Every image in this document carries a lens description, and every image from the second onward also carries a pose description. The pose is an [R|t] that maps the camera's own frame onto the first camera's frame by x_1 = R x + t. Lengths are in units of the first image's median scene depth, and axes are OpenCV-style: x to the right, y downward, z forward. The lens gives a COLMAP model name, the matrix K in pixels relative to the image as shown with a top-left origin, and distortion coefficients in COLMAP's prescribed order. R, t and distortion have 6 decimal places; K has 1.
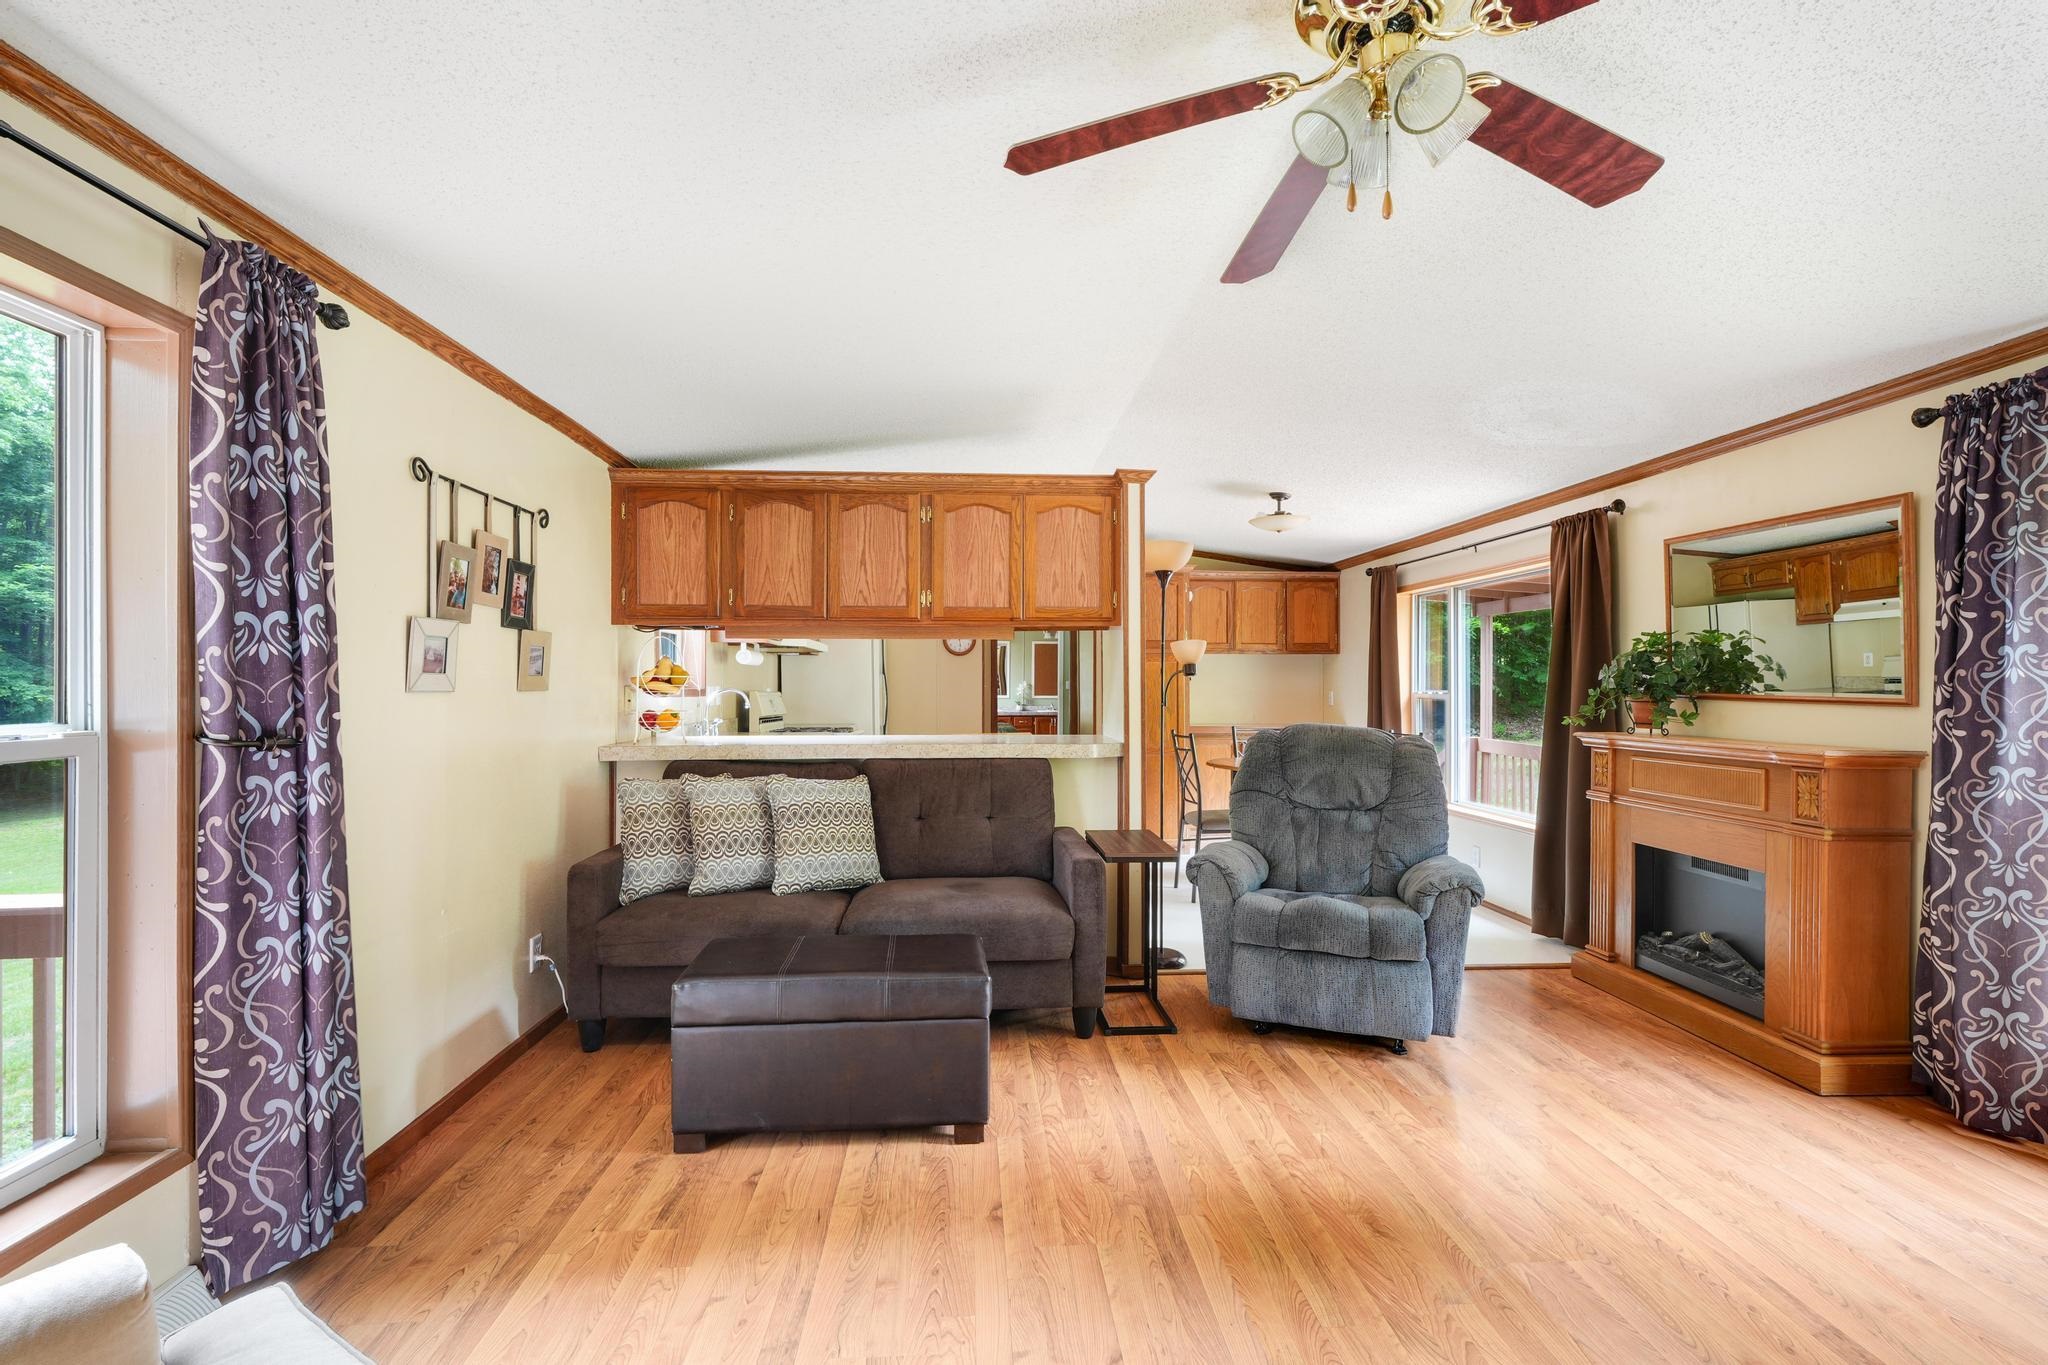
lens RADIAL K [[889.9, 0, 1021.4], [0, 889.9, 677.1], [0, 0, 1]] dist [-0.001249, -0.000039]
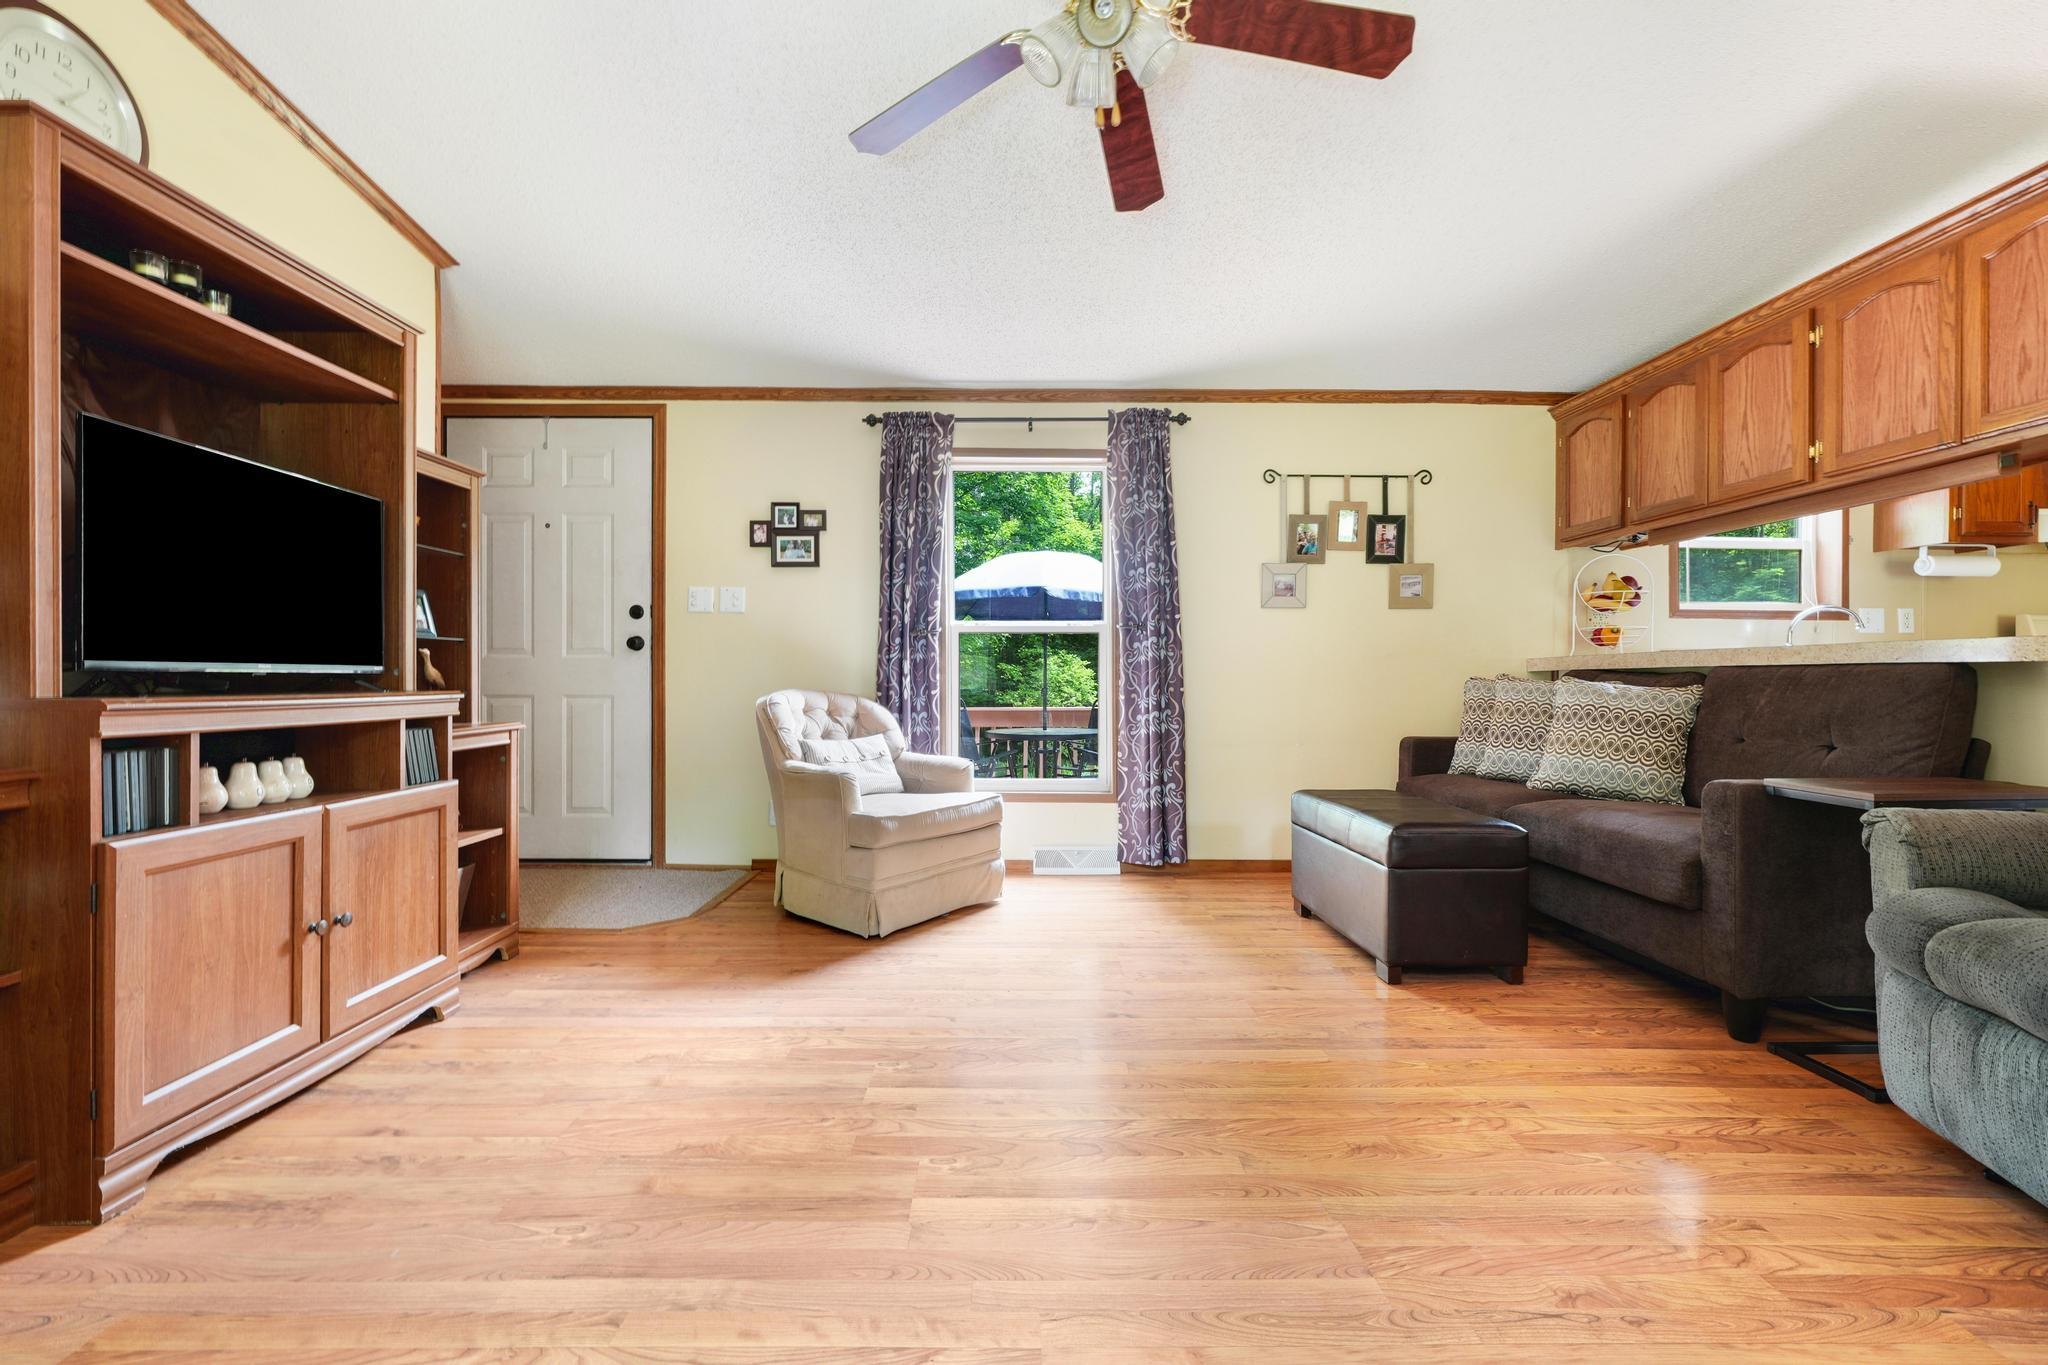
lens RADIAL K [[889.9, 0, 1009.3], [0, 889.9, 684.9], [0, 0, 1]] dist [-0.001249, -0.000039]
pose [[-0.061964, 0.003850, -0.998071, 0.876124], [0.004895, 0.999982, 0.003553, 0.129852], [0.998066, -0.004665, -0.061982, 0.508669]]
